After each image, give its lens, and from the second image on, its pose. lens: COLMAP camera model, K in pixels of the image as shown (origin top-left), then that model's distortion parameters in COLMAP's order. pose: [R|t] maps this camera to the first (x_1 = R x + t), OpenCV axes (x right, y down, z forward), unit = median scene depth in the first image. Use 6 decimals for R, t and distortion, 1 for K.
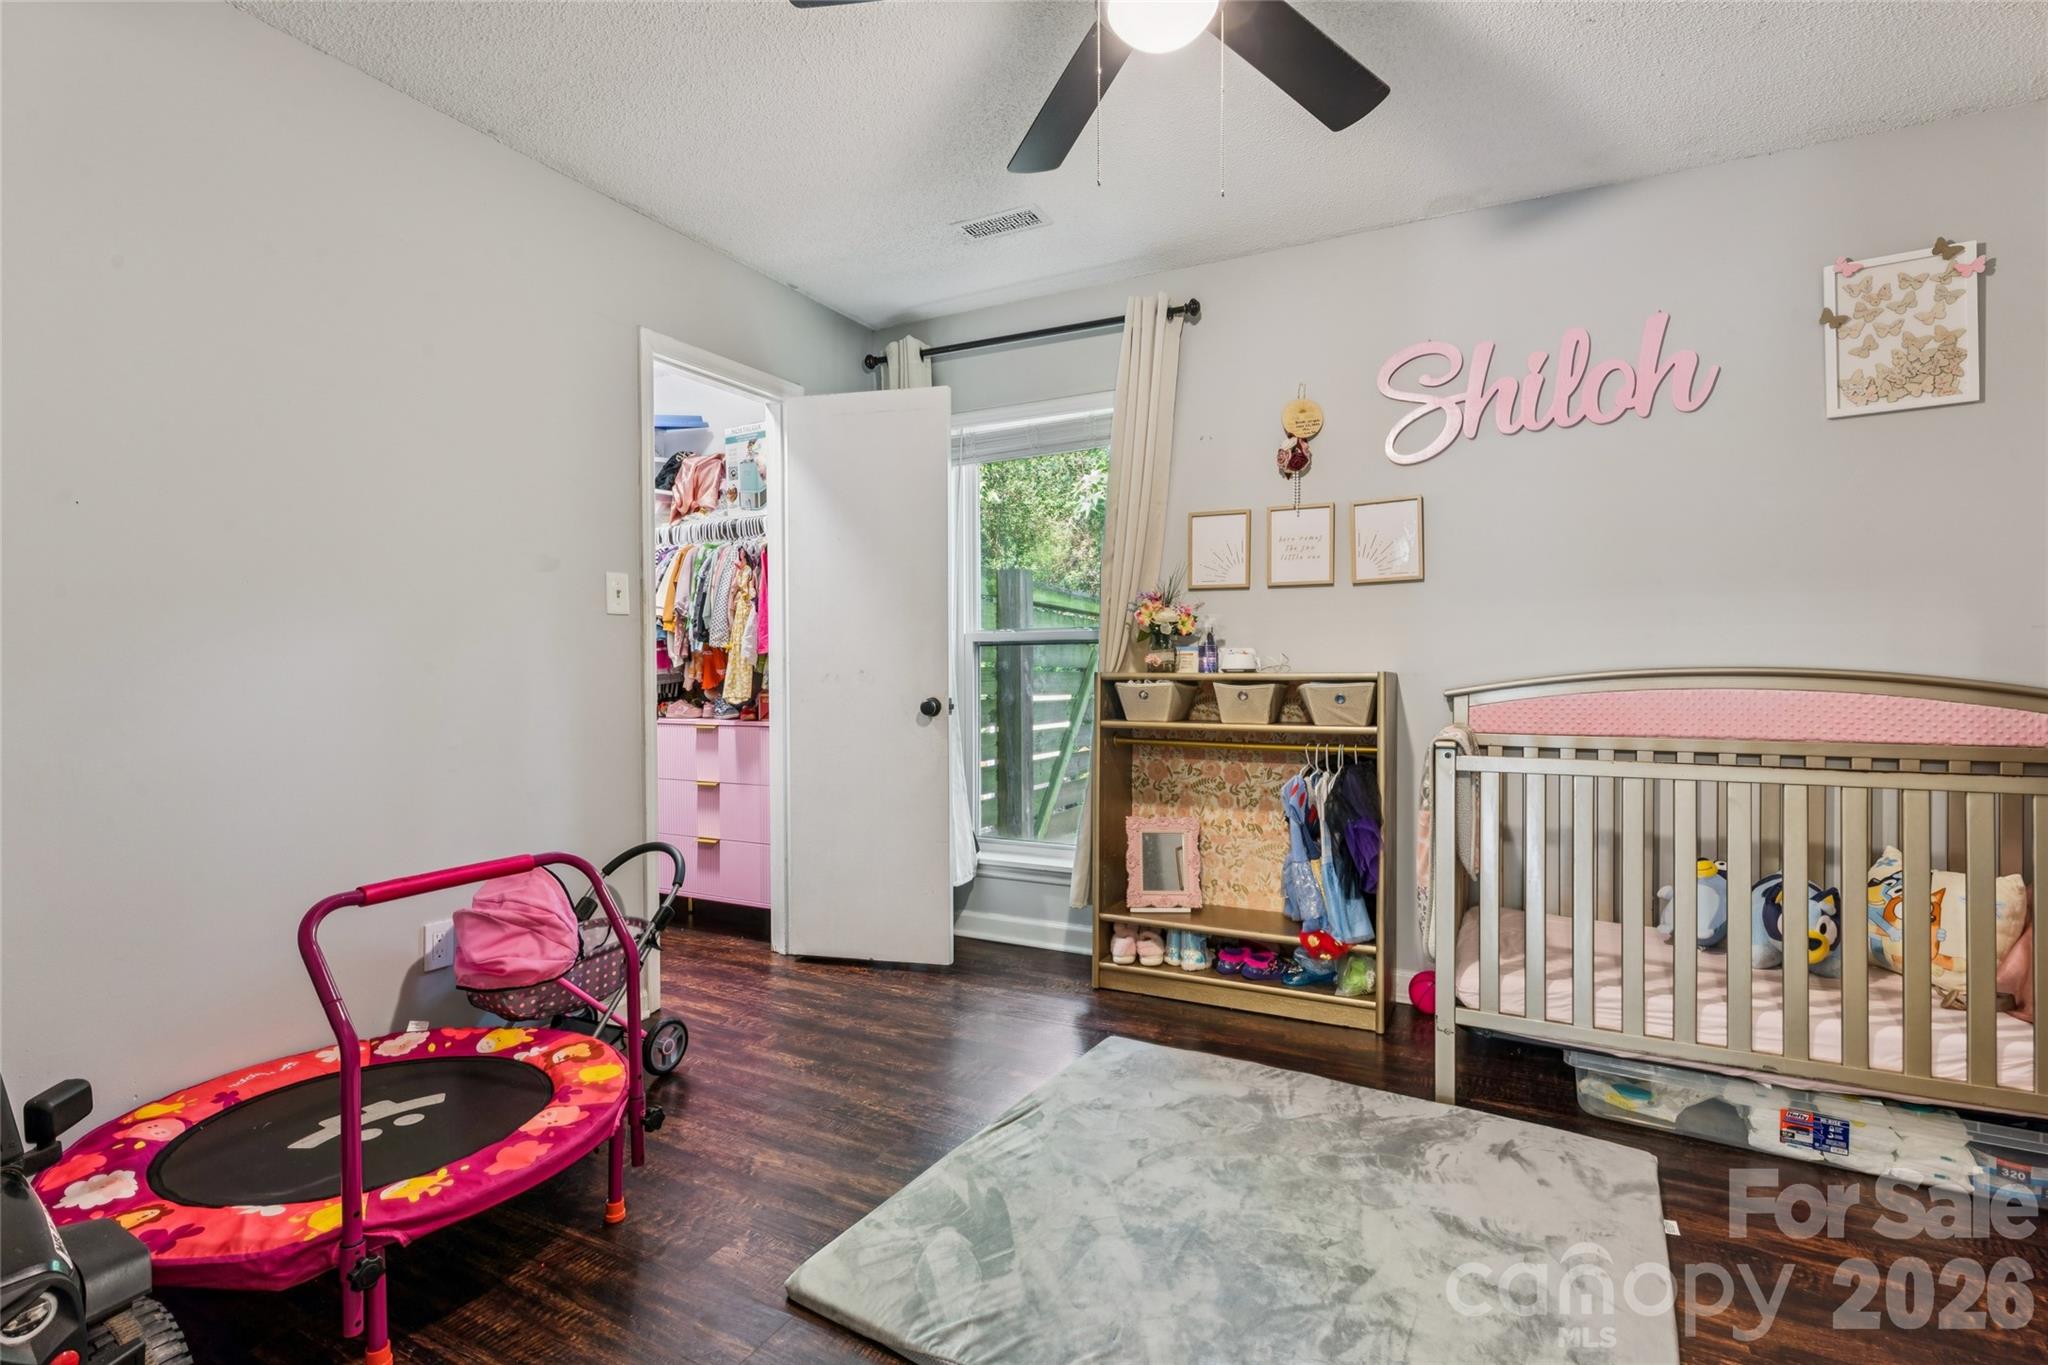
lens RADIAL K [[955.3, 0, 1016.0], [0, 955.3, 676.3], [0, 0, 1]] dist [0.003405, -0.000774]
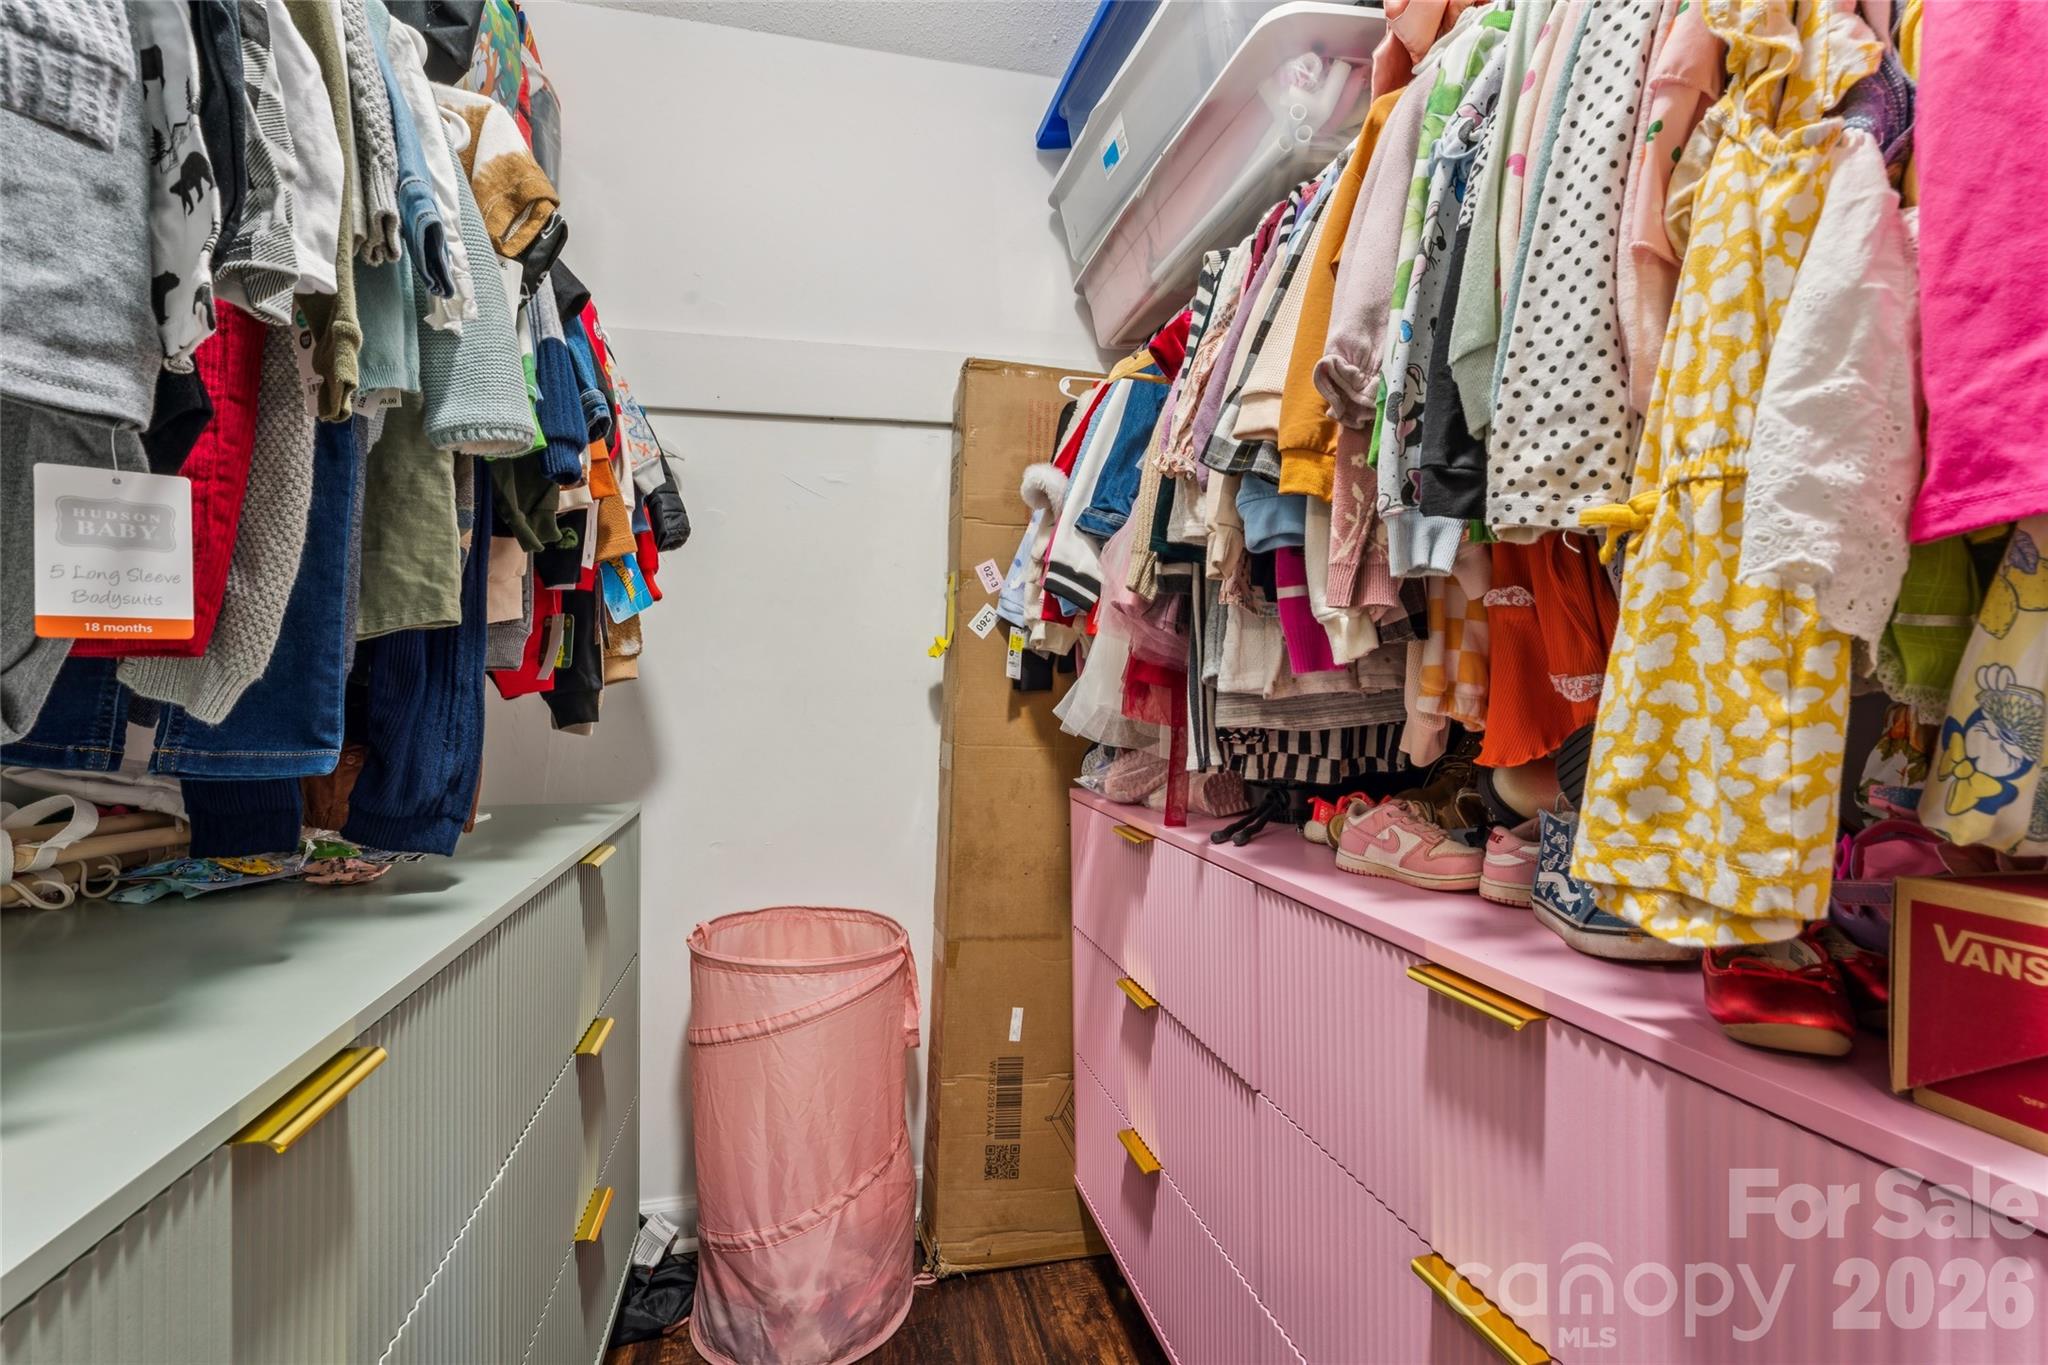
lens RADIAL K [[955.3, 0, 1014.7], [0, 955.3, 680.9], [0, 0, 1]] dist [0.003405, -0.000774]
pose [[0.659258, 0.006305, -0.751890, -0.248081], [-0.005947, 0.999977, 0.003172, -0.006258], [0.751893, 0.002381, 0.659280, 0.821017]]
